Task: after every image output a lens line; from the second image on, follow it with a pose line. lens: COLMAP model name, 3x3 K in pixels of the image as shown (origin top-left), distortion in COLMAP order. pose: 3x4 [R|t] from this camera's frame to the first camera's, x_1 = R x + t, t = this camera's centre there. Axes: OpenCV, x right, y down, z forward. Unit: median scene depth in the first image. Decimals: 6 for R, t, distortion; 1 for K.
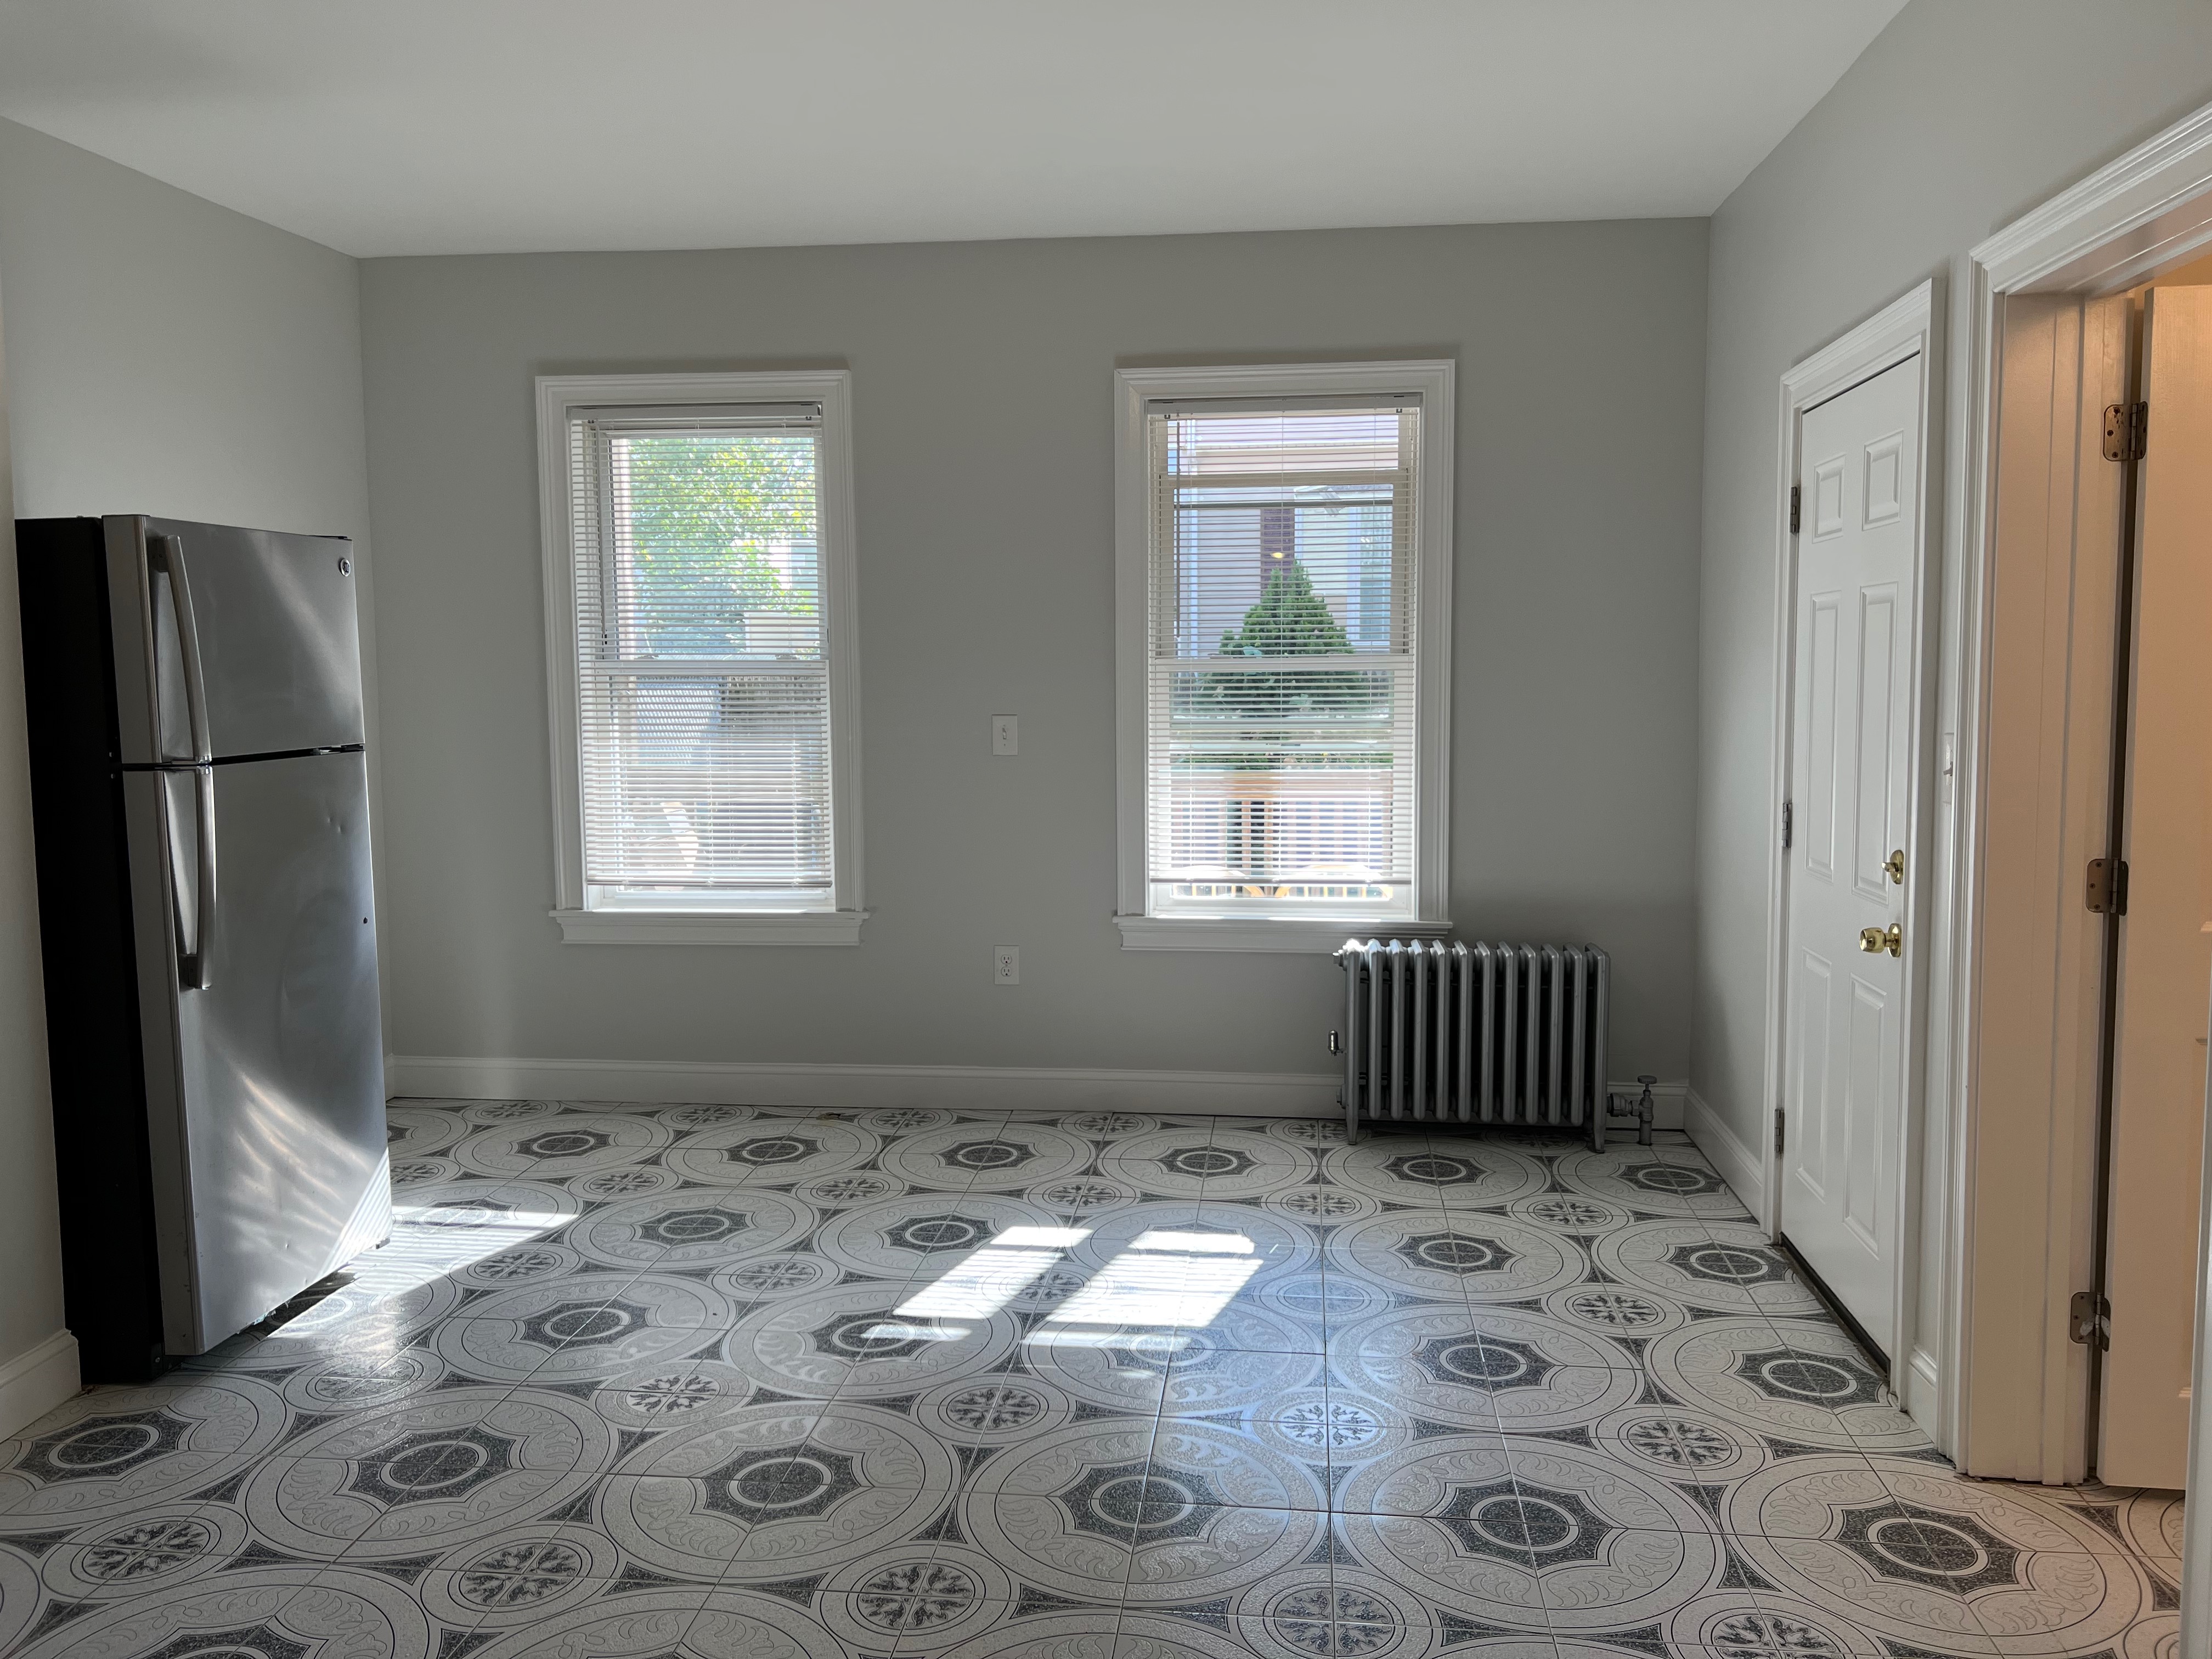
lens RADIAL K [[1674.0, 0, 1106.0], [0, 1674.0, 829.5], [0, 0, 1]] dist [0.025747, -0.038490]
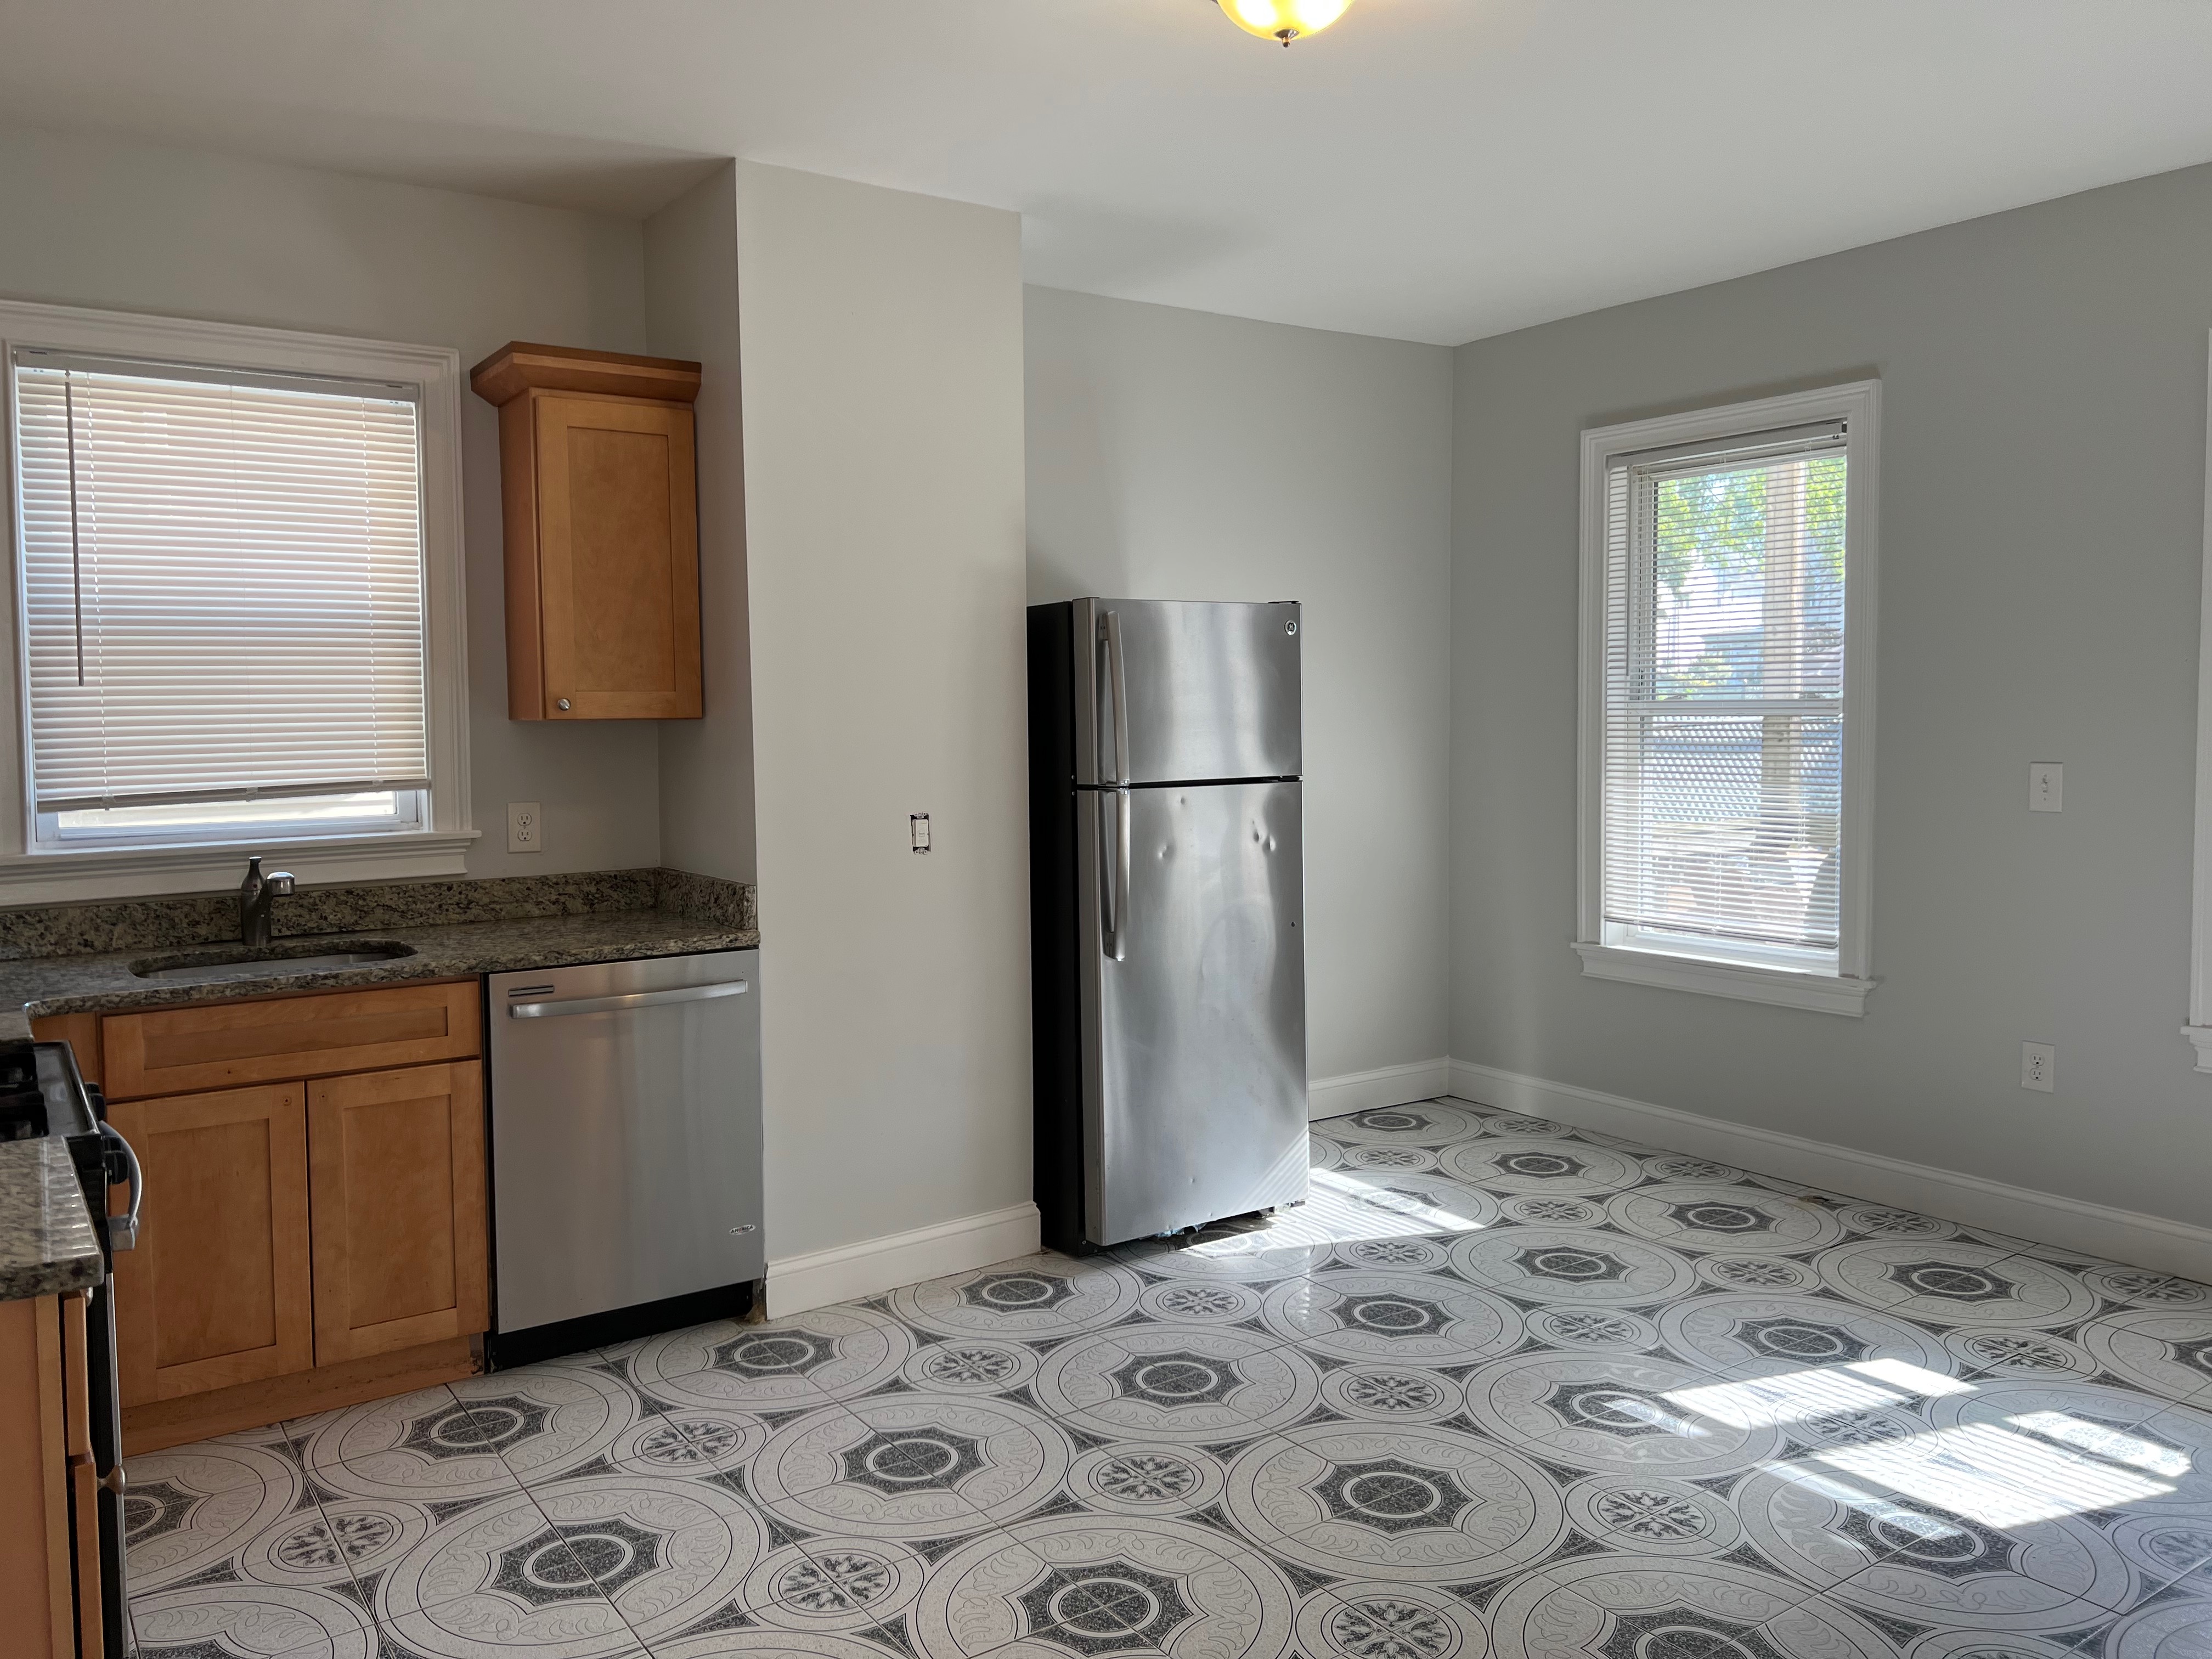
lens RADIAL K [[1689.4, 0, 1106.0], [0, 1689.4, 829.5], [0, 0, 1]] dist [0.149952, -0.158836]
pose [[0.667327, 0.054962, -0.742734, 0.307057], [-0.071999, 0.997363, 0.009115, -0.012098], [0.741277, 0.047393, 0.669524, 0.087160]]
